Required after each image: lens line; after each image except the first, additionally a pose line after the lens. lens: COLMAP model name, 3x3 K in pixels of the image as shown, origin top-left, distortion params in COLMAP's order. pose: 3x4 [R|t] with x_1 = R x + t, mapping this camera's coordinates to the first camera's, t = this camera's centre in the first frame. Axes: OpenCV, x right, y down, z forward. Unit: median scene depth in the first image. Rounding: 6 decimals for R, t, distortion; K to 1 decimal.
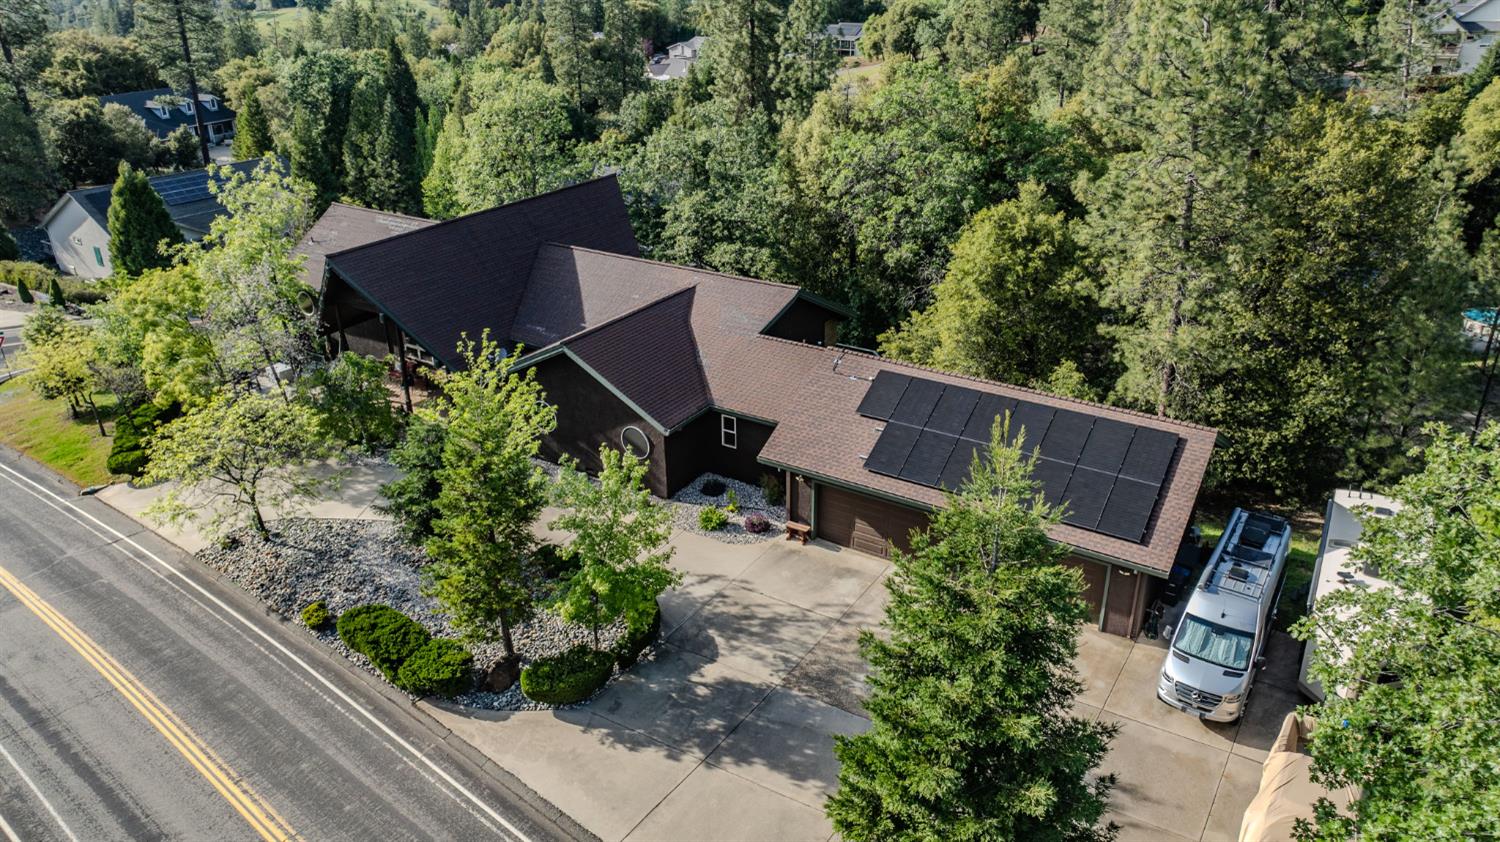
lens RADIAL K [[1067.1, 0, 764.5], [0, 1067.1, 424.0], [0, 0, 1]] dist [-0.065064, 0.086848]
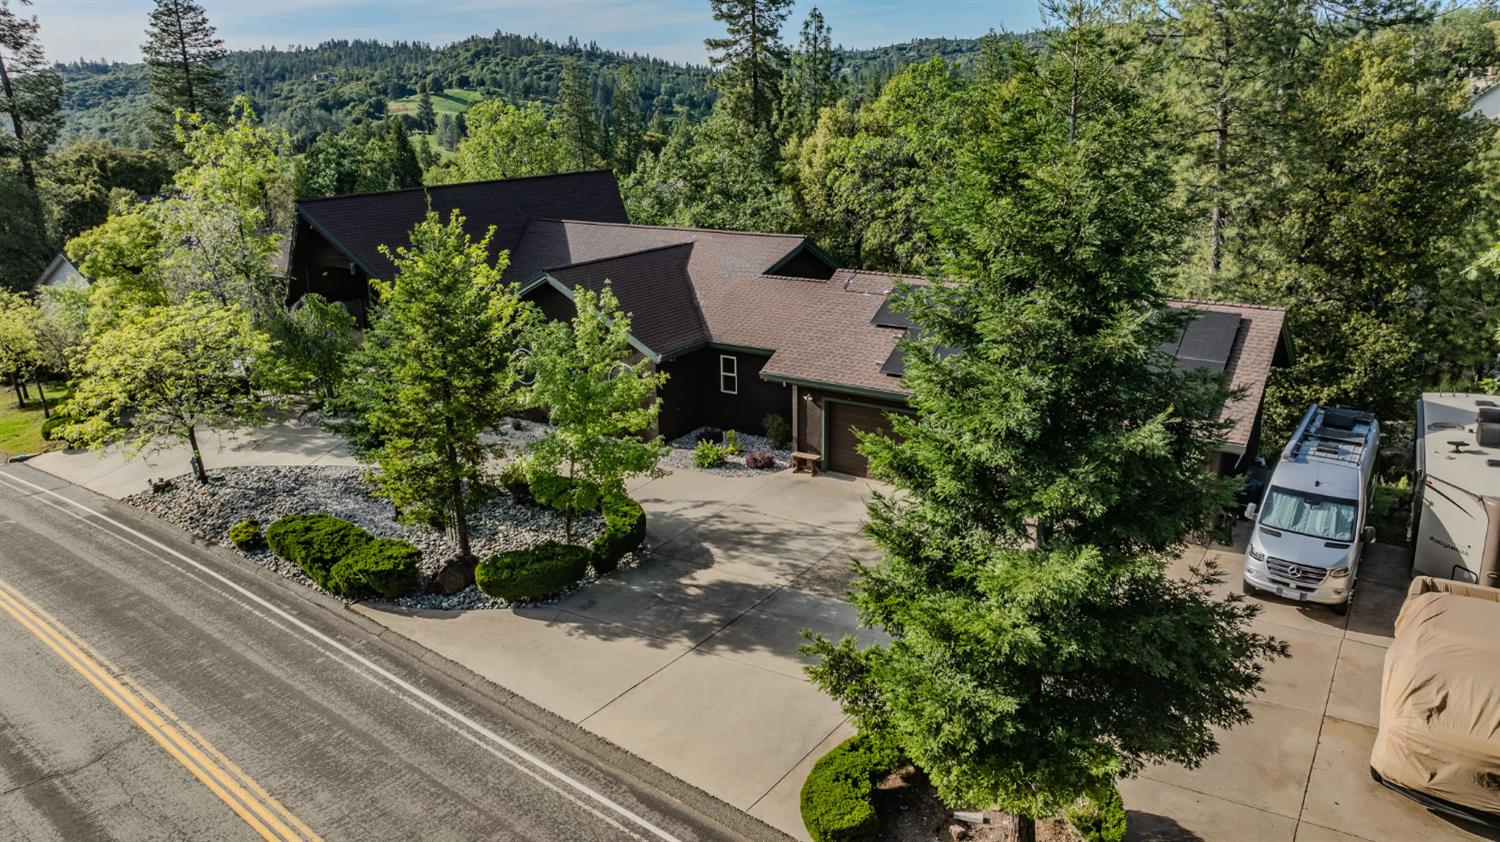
lens RADIAL K [[1067.1, 0, 764.5], [0, 1067.1, 424.0], [0, 0, 1]] dist [-0.065064, 0.086848]
pose [[0.999980, -0.004321, -0.004513, 0.001039], [0.003680, 0.991040, -0.133515, 0.219017], [0.005050, 0.133496, 0.991037, 0.147659]]
